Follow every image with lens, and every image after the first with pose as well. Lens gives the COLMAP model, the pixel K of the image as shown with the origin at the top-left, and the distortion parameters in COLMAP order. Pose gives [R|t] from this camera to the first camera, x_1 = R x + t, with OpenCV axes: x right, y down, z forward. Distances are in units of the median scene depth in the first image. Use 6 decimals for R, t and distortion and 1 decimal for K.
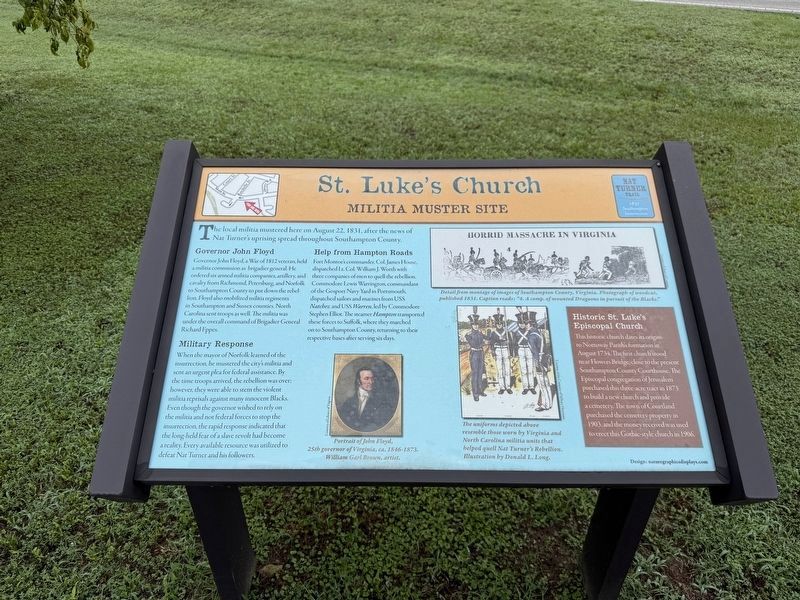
lens RADIAL K [[545.1, 0, 400.0], [0, 545.1, 300.0], [0, 0, 1]] dist [0.083502, -0.105262]
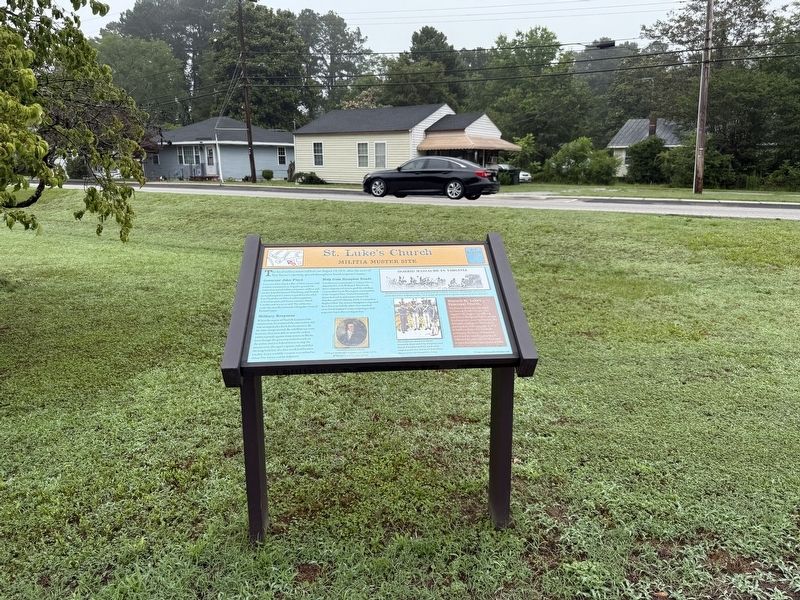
lens RADIAL K [[545.1, 0, 400.0], [0, 545.1, 300.0], [0, 0, 1]] dist [0.083502, -0.105262]
pose [[0.996205, -0.024743, 0.083446, -0.039323], [0.051762, 0.939191, -0.339472, 0.647661], [-0.069972, 0.342503, 0.936907, -0.847223]]
